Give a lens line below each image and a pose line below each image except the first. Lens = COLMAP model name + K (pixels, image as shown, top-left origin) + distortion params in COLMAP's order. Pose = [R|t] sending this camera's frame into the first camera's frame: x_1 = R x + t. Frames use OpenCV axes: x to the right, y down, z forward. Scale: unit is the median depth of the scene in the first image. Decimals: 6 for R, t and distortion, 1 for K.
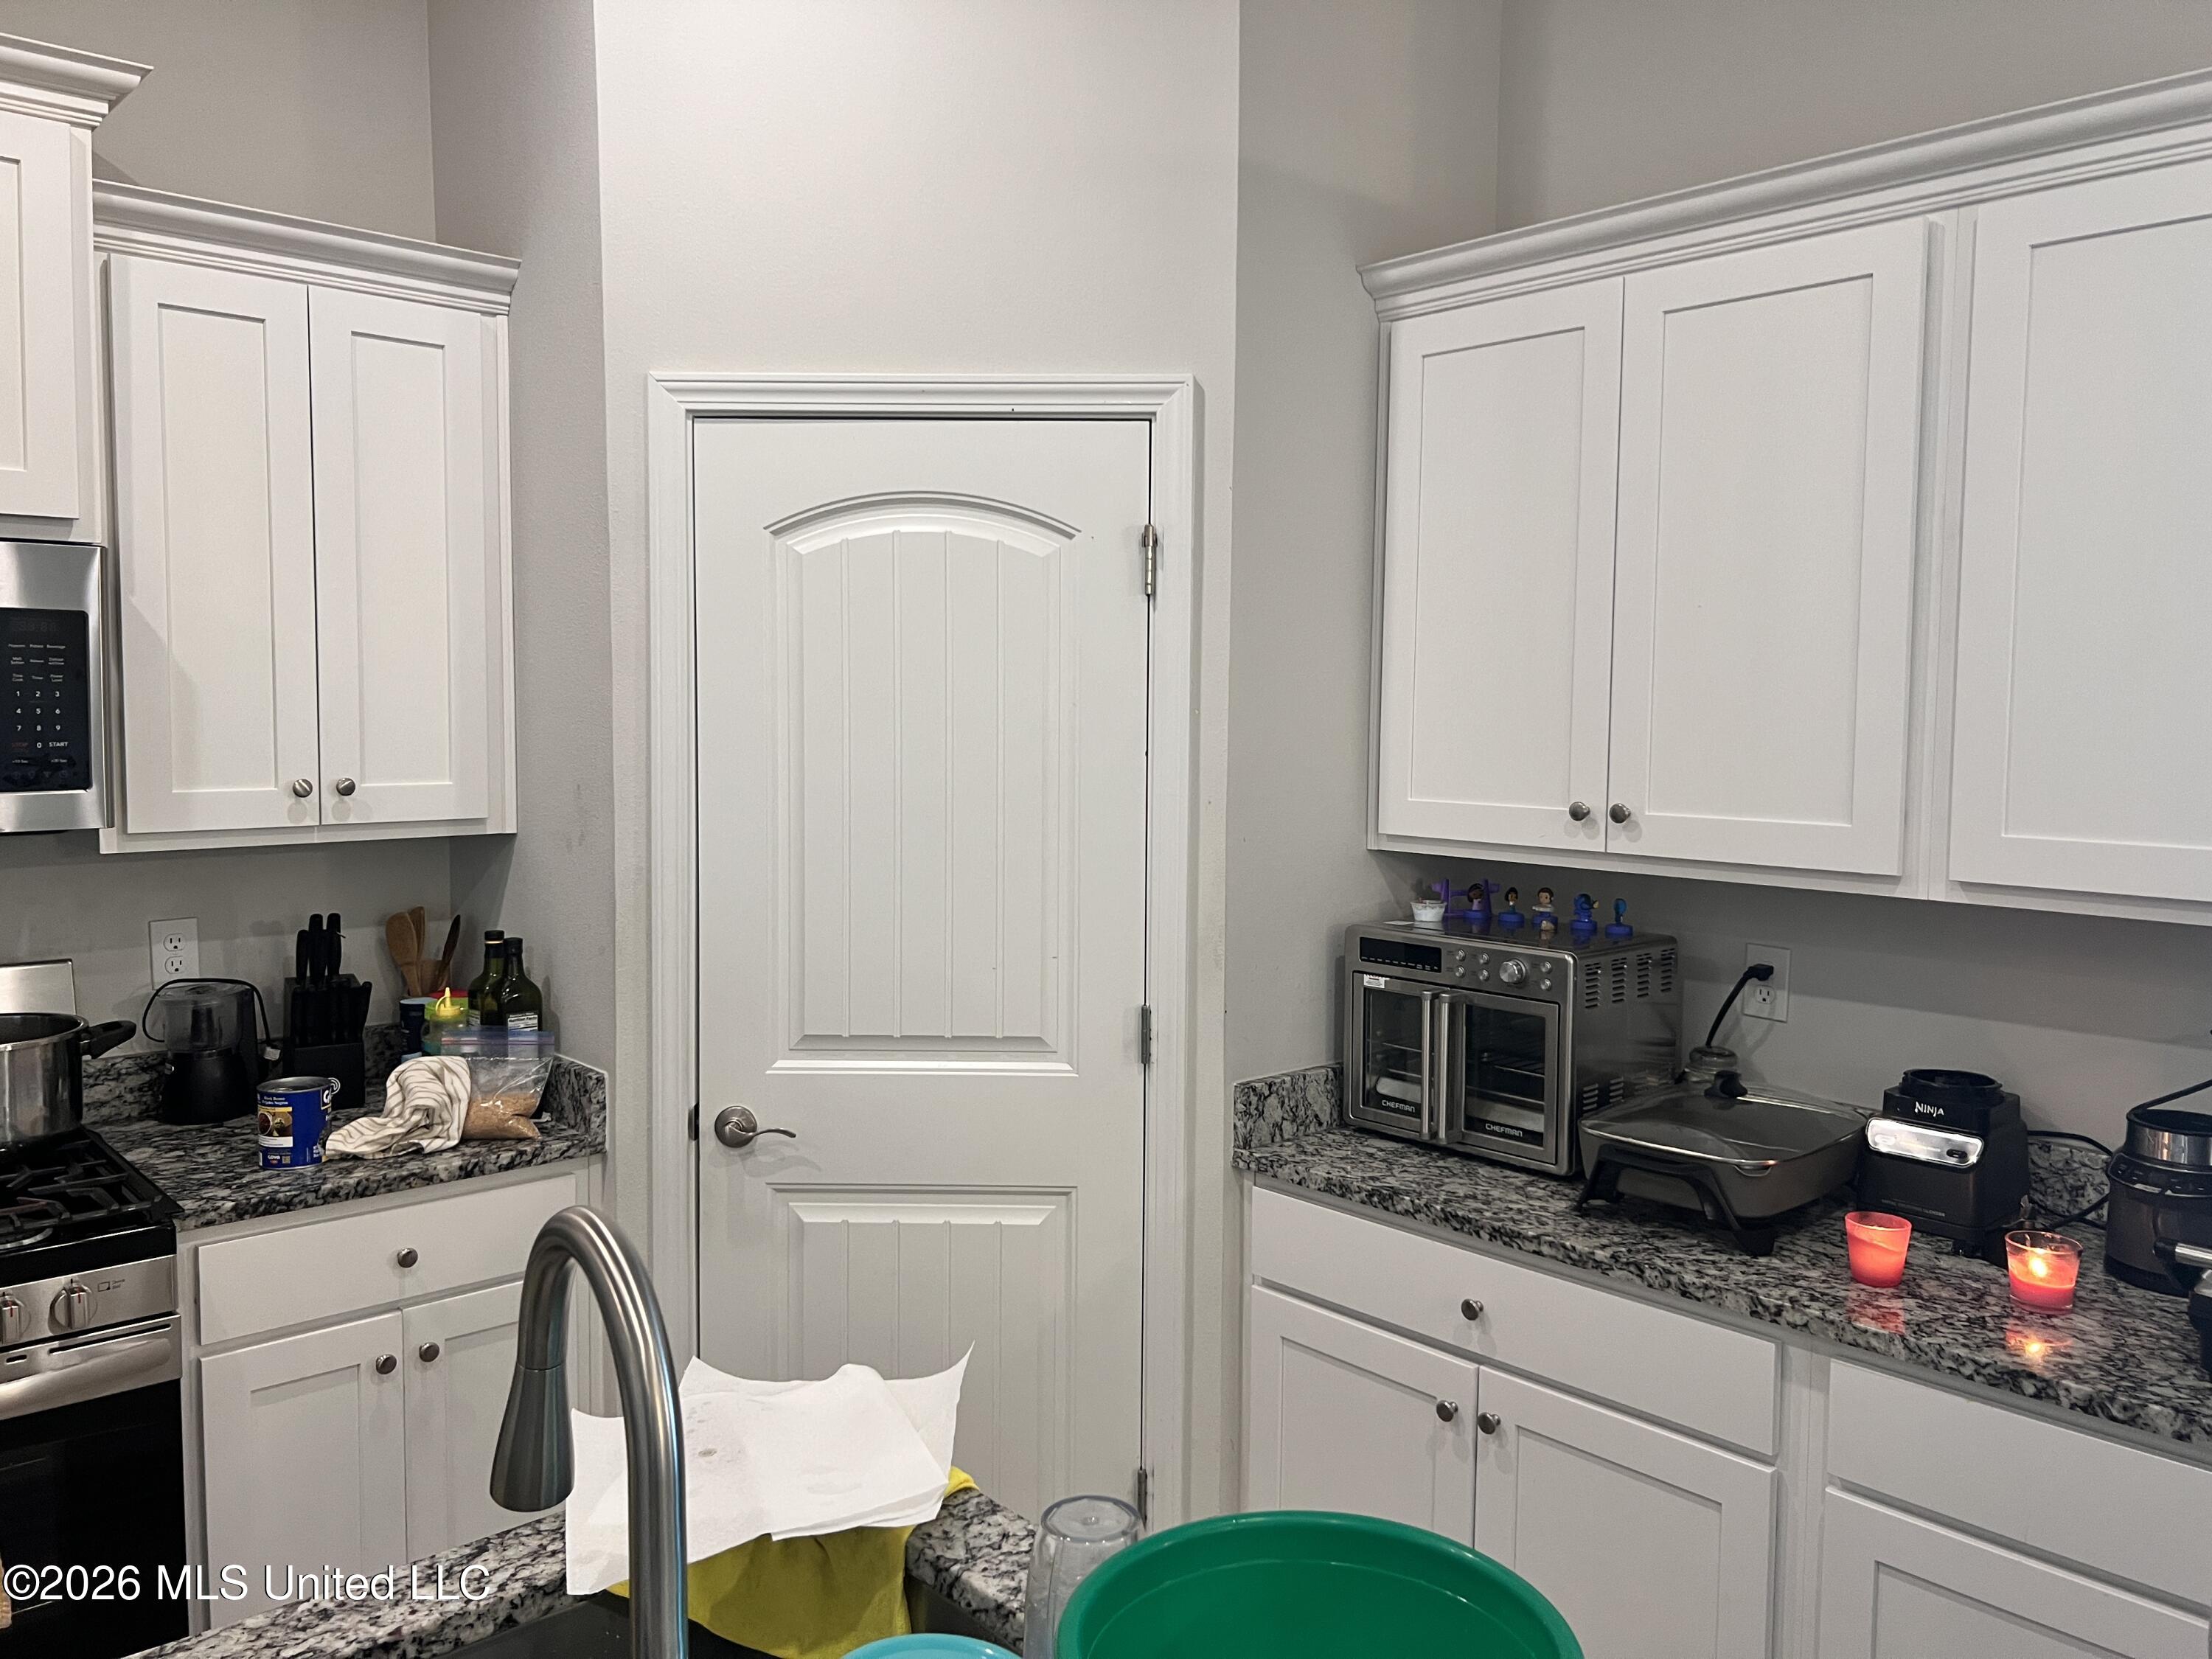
lens RADIAL K [[1668.0, 0, 1102.5], [0, 1668.0, 810.3], [0, 0, 1]] dist [0.045283, -0.055518]
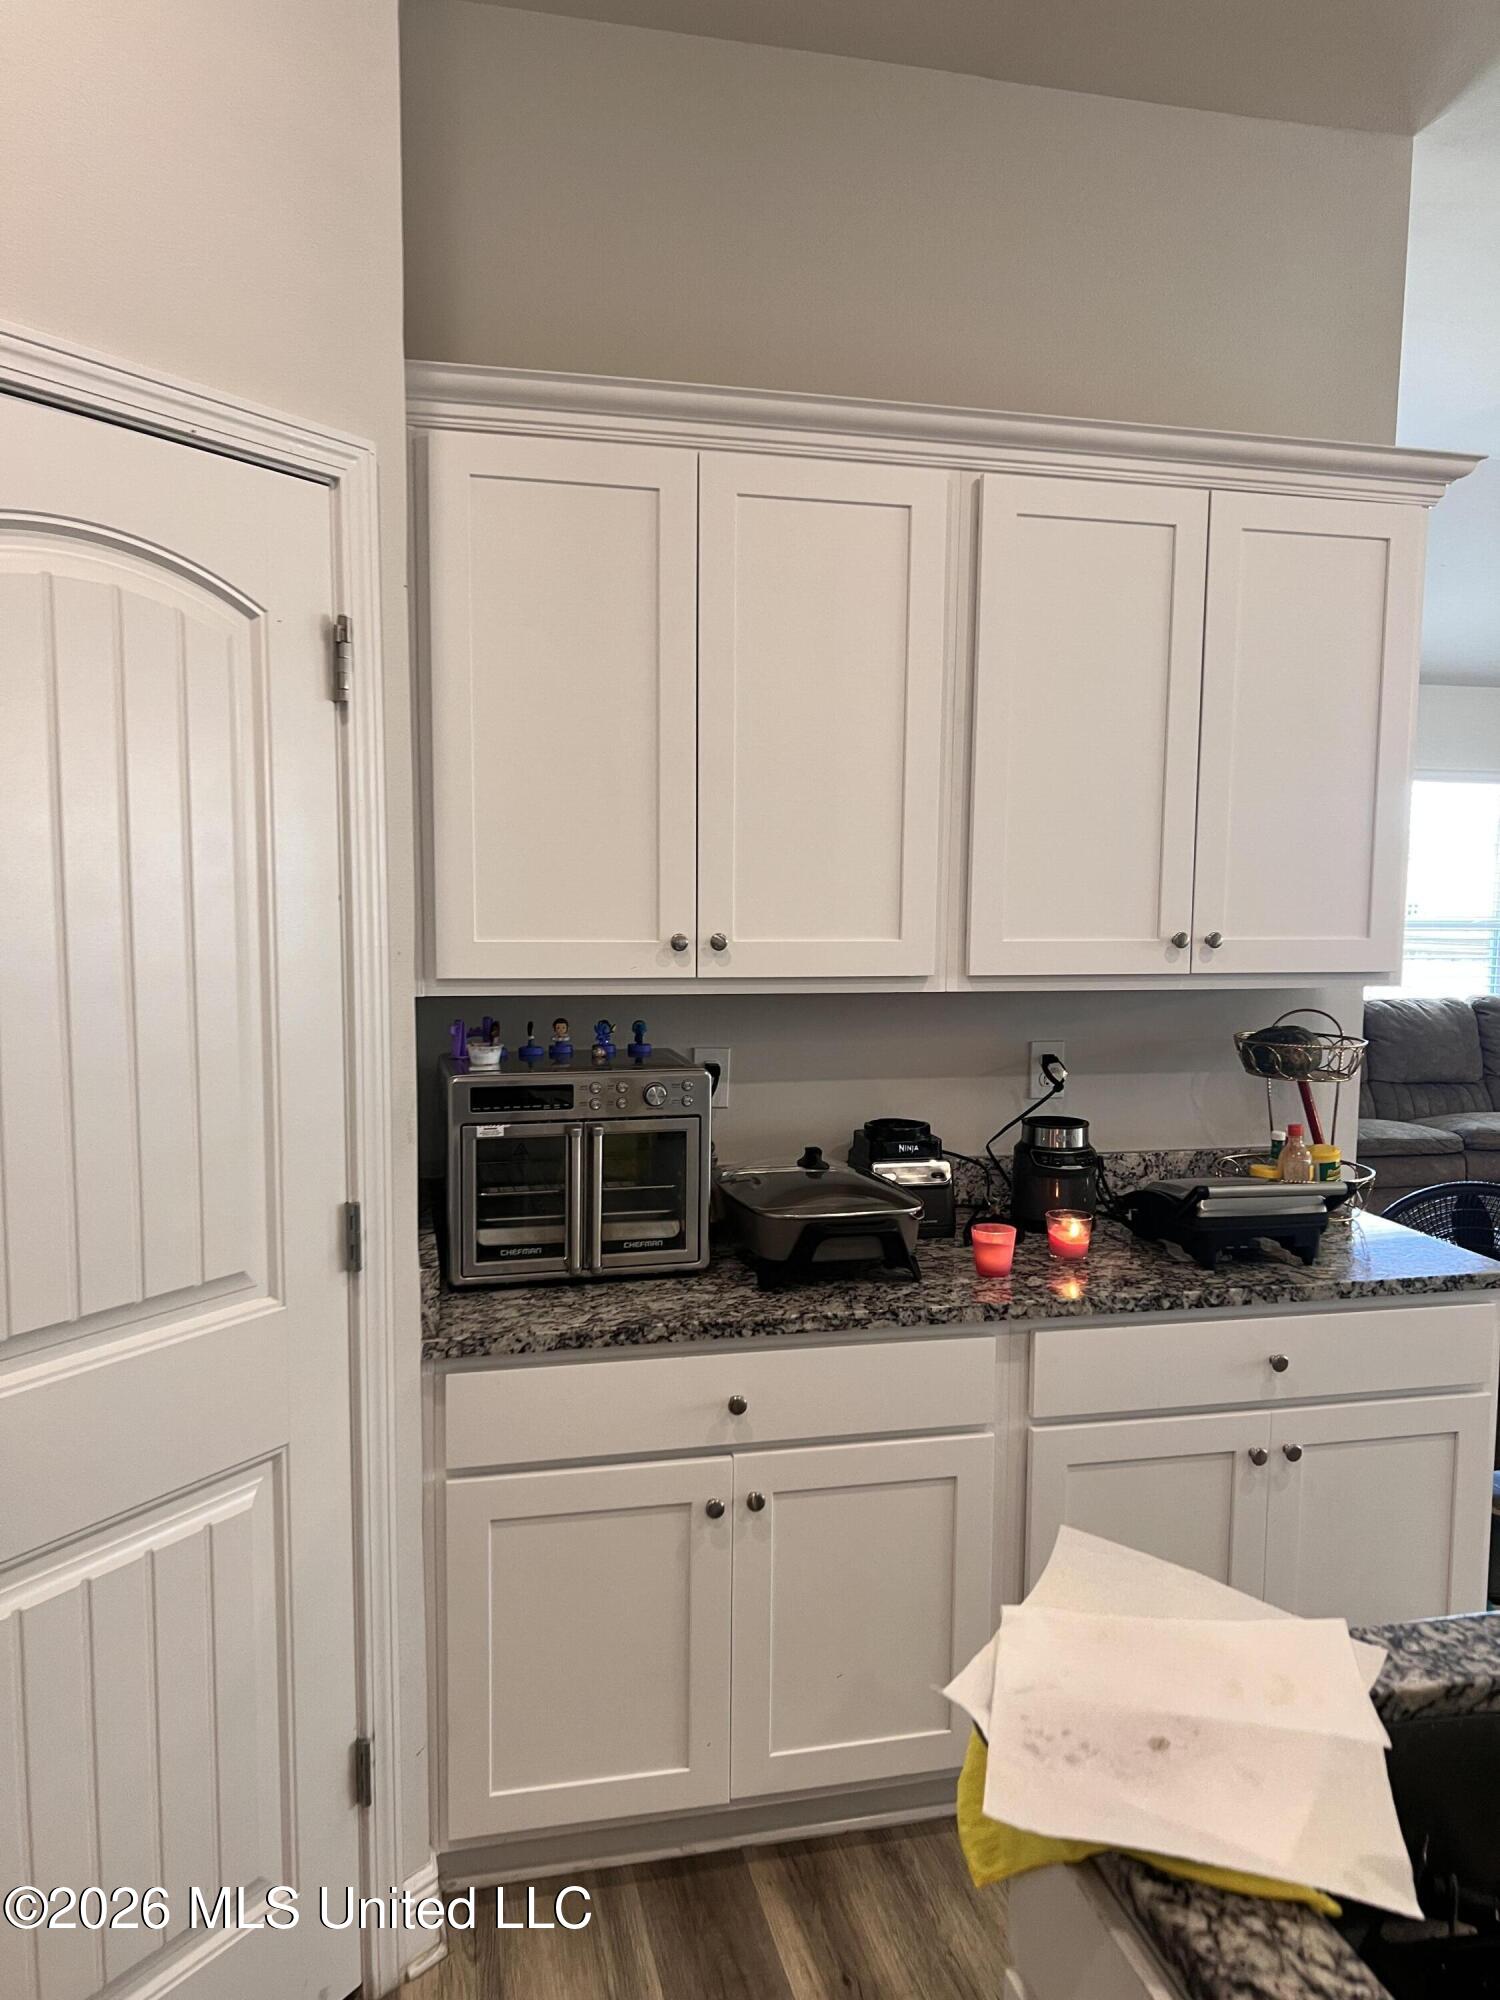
lens RADIAL K [[1508.2, 0, 740.0], [0, 1508.2, 1017.2], [0, 0, 1]] dist [0.045283, -0.055518]
pose [[0.478073, -0.093495, 0.873330, -0.591364], [0.050110, 0.995602, 0.079154, -0.027662], [-0.876890, 0.005921, 0.480655, 0.513155]]
